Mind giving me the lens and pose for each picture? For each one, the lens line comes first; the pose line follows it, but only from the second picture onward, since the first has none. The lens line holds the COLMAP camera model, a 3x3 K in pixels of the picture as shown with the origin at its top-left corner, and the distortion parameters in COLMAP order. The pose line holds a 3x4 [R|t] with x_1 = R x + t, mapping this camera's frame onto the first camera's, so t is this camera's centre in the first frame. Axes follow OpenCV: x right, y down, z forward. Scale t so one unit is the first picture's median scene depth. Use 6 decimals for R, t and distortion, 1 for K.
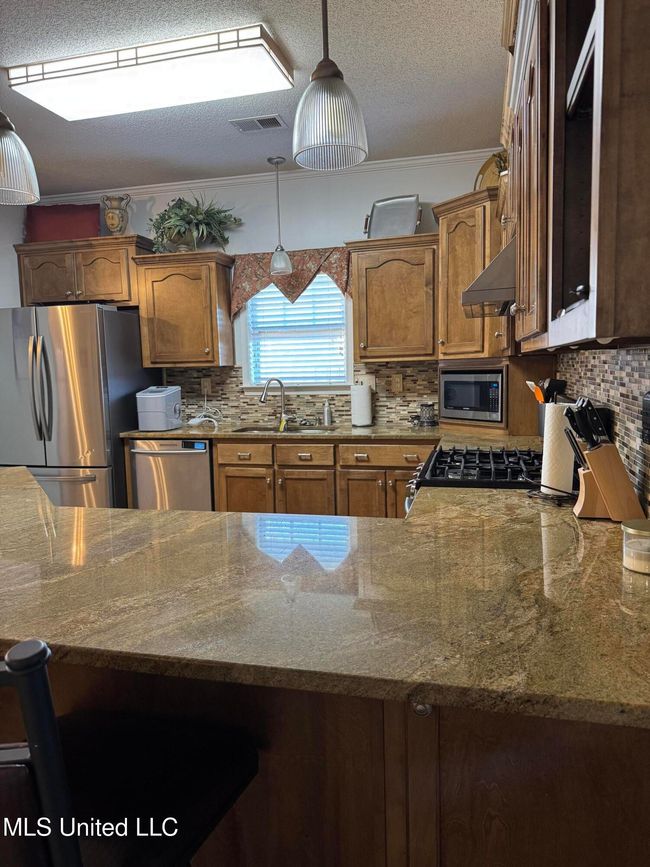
lens RADIAL K [[611.4, 0, 322.3], [0, 611.4, 443.0], [0, 0, 1]] dist [0.070557, -0.086788]
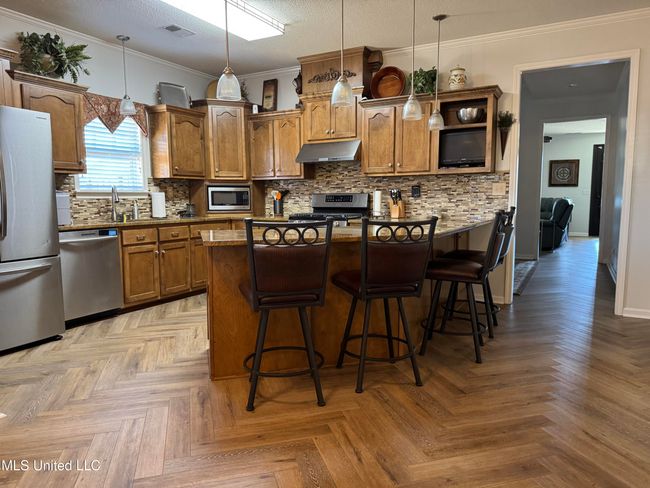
lens RADIAL K [[458.4, 0, 327.0], [0, 458.4, 243.8], [0, 0, 1]] dist [0.070557, -0.086788]
pose [[0.262028, -0.074302, 0.962196, -1.083618], [0.114939, 0.992338, 0.045329, 0.037836], [-0.958191, 0.098716, 0.268561, 0.287926]]
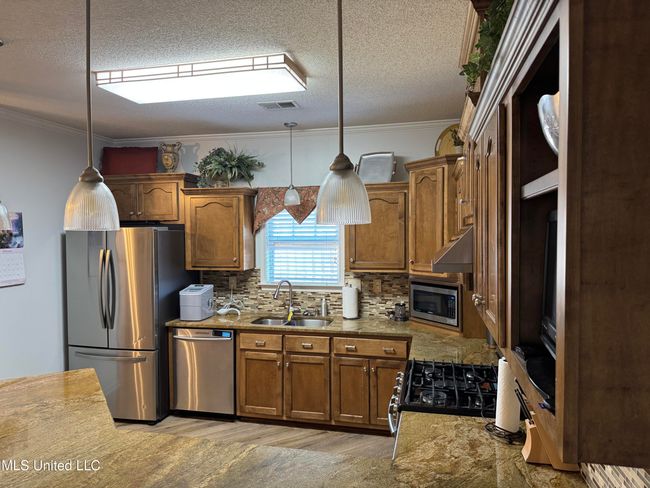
lens RADIAL K [[458.4, 0, 321.8], [0, 458.4, 251.0], [0, 0, 1]] dist [0.070557, -0.086788]
pose [[0.999733, 0.018484, 0.013836, -0.014534], [-0.017349, 0.996797, -0.078064, -0.102228], [-0.015235, 0.077803, 0.996852, 0.005197]]
